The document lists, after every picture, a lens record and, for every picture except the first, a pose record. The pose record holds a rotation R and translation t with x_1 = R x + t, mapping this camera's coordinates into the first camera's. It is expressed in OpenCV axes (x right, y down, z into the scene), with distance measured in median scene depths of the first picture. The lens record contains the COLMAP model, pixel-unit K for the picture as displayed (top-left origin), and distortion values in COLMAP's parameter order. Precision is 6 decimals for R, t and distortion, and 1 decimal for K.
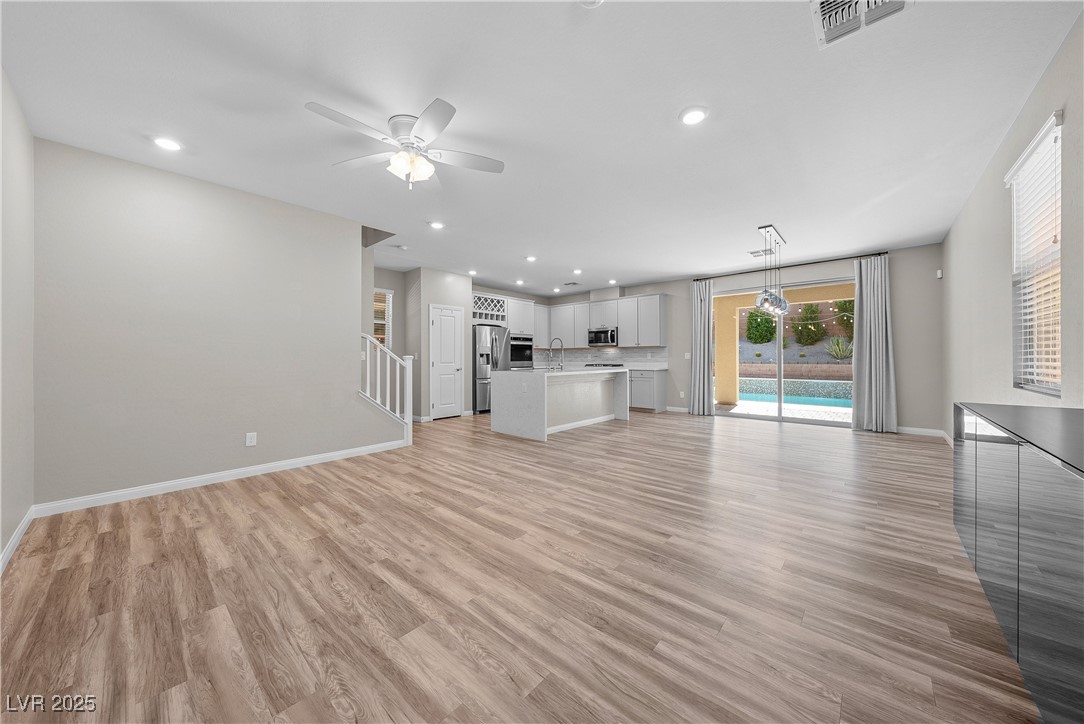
lens RADIAL K [[371.4, 0, 547.9], [0, 371.4, 357.3], [0, 0, 1]] dist [-0.003500, 0.000627]
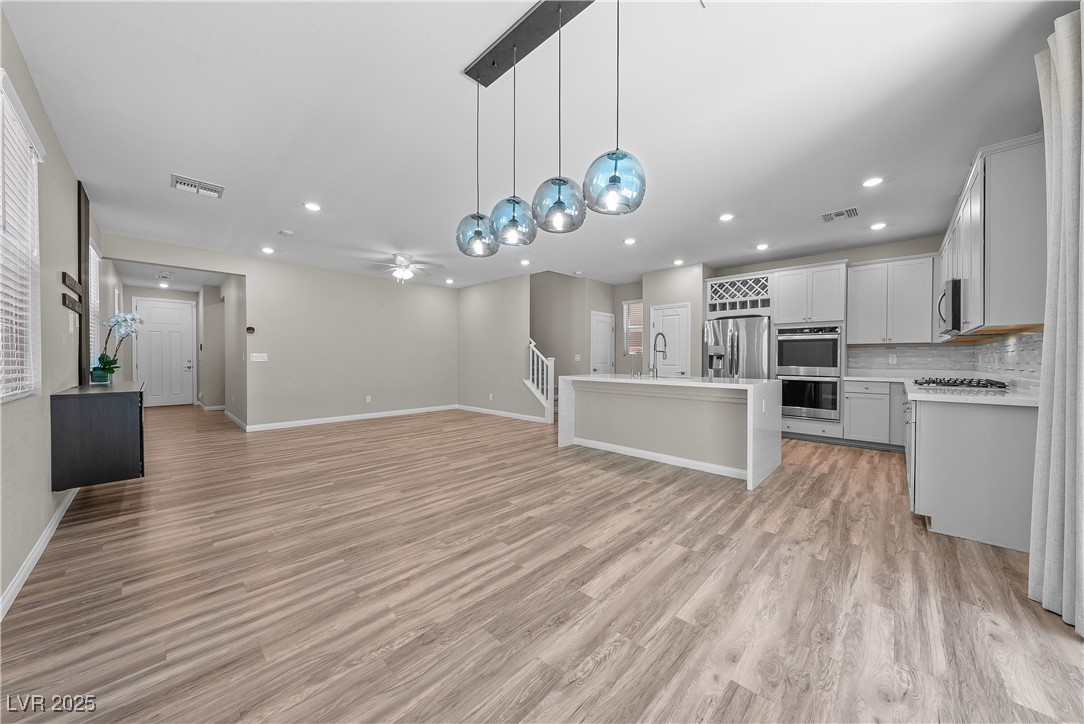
lens RADIAL K [[371.4, 0, 546.7], [0, 371.4, 361.1], [0, 0, 1]] dist [-0.003500, 0.000627]
pose [[-0.037401, 0.009430, -0.999256, 1.242338], [-0.004062, 0.999946, 0.009589, -0.005550], [0.999292, 0.004417, -0.037360, 1.312494]]
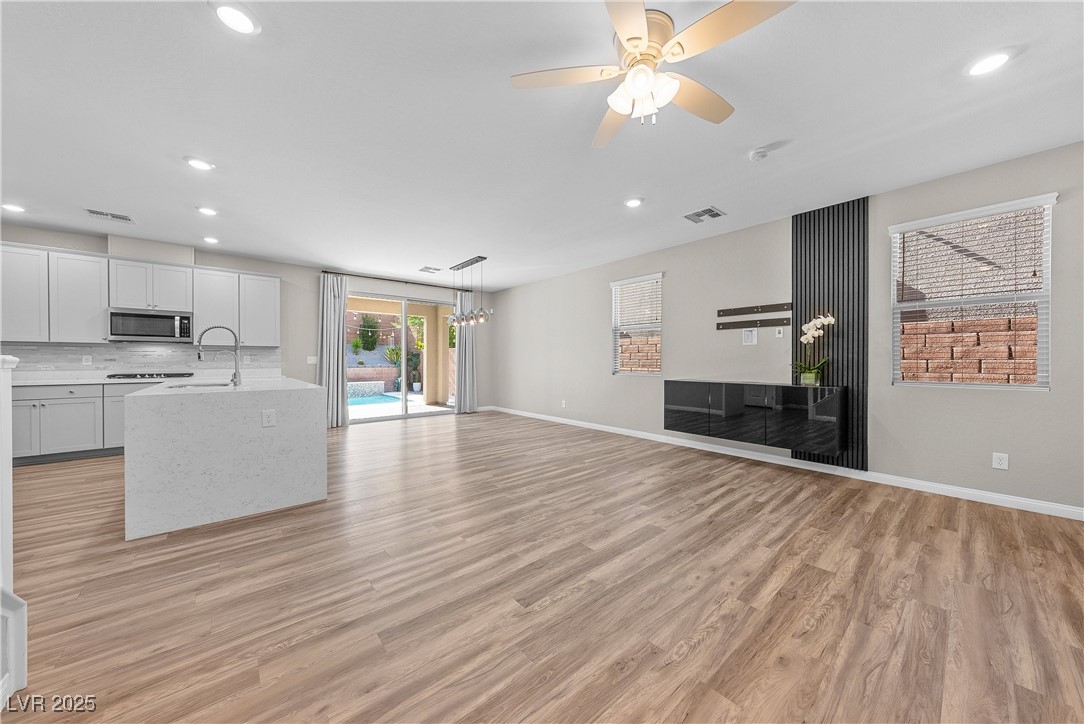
lens RADIAL K [[371.4, 0, 546.3], [0, 371.4, 360.0], [0, 0, 1]] dist [-0.003500, 0.000627]
pose [[0.140720, 0.005326, 0.990035, -0.737249], [0.000229, 0.999985, -0.005413, 0.001557], [-0.990049, 0.000989, 0.140717, 0.724674]]
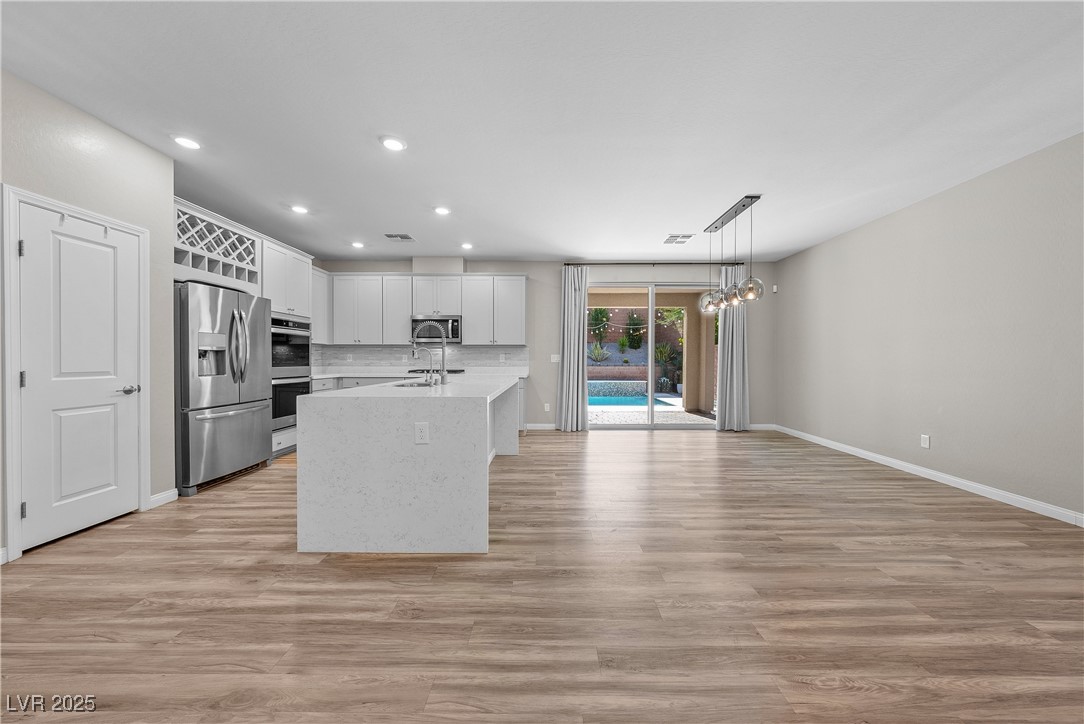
lens RADIAL K [[371.4, 0, 548.5], [0, 371.4, 362.8], [0, 0, 1]] dist [-0.003500, 0.000627]
pose [[0.751538, -0.001179, 0.659688, -0.315597], [-0.005302, 0.999955, 0.007827, -0.000683], [-0.659668, -0.009380, 0.751499, 0.817853]]
